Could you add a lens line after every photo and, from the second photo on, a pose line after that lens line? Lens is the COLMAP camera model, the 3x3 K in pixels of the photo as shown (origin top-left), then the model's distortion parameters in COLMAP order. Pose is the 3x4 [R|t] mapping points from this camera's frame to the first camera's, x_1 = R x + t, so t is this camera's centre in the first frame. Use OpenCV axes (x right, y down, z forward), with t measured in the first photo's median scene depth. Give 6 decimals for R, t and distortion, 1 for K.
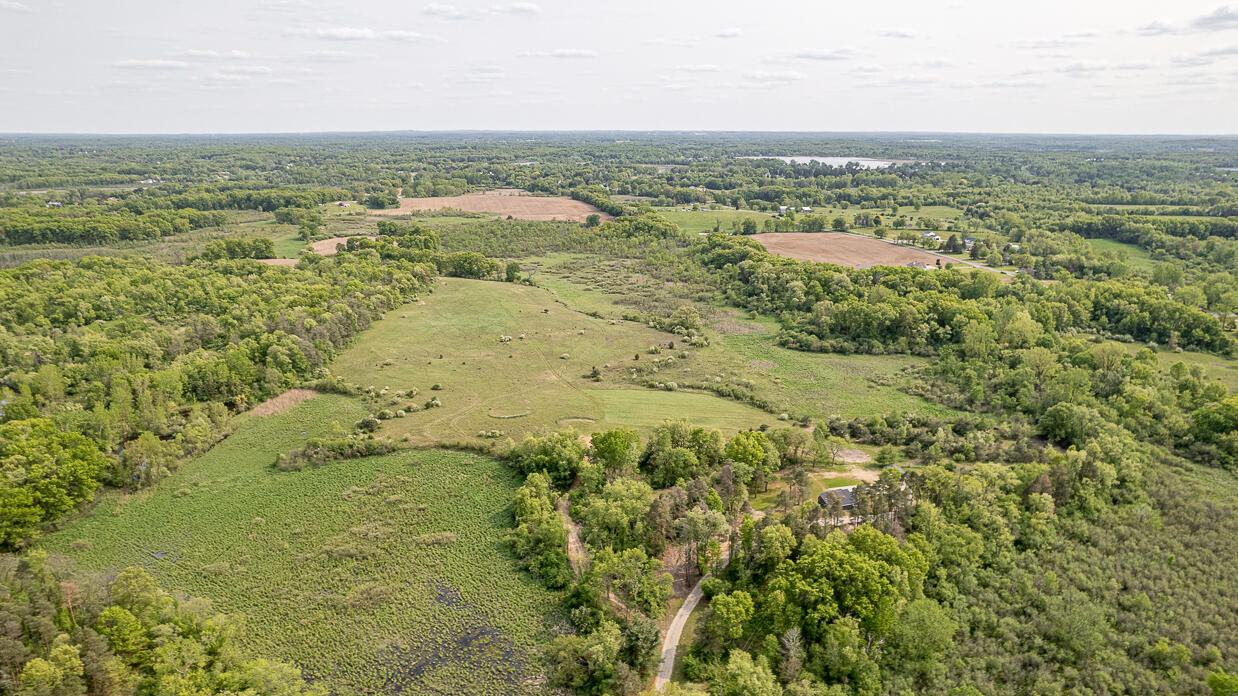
lens RADIAL K [[793.2, 0, 625.6], [0, 793.2, 363.3], [0, 0, 1]] dist [-0.077775, 0.072093]
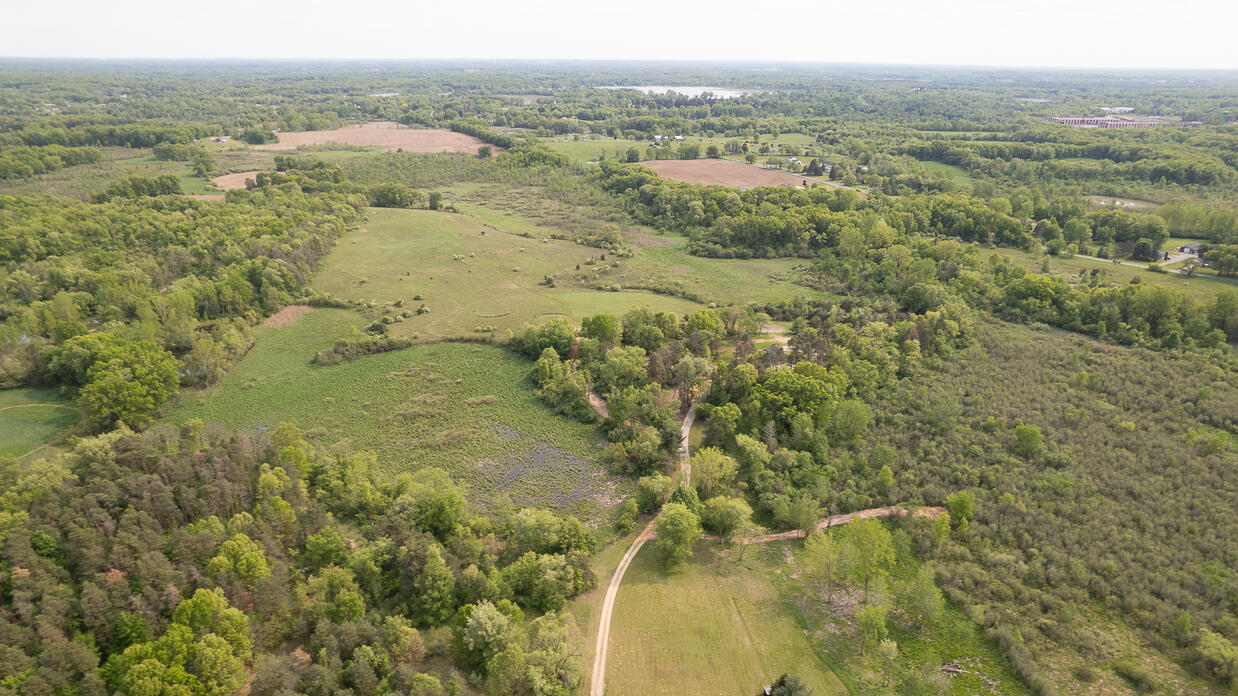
lens RADIAL K [[790.0, 0, 625.5], [0, 790.0, 350.3], [0, 0, 1]] dist [-0.078253, 0.073032]
pose [[0.982358, -0.058177, 0.177730, -0.106717], [0.045592, 0.996208, 0.074095, 0.025499], [-0.181367, -0.064685, 0.981286, -0.140494]]
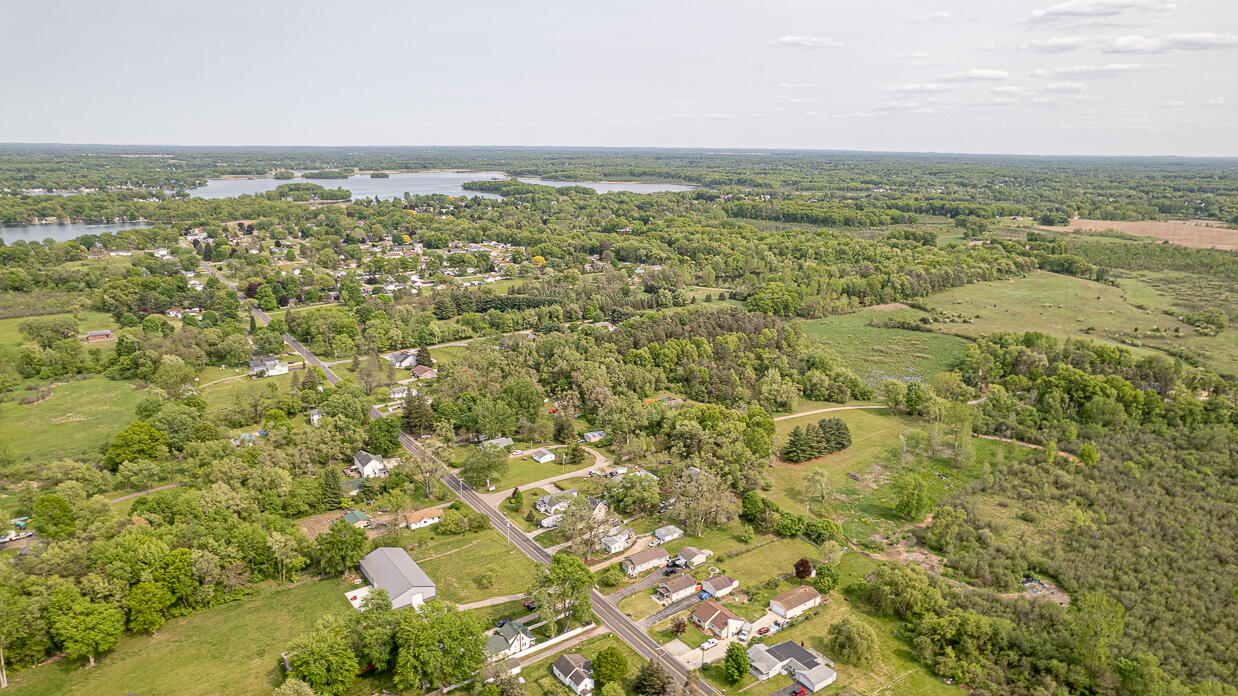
lens RADIAL K [[793.2, 0, 625.6], [0, 793.2, 363.3], [0, 0, 1]] dist [-0.077775, 0.072093]
pose [[0.651977, 0.209682, -0.728670, 0.347600], [-0.227697, 0.970791, 0.075623, 0.119756], [0.723243, 0.116611, 0.680677, -0.442597]]
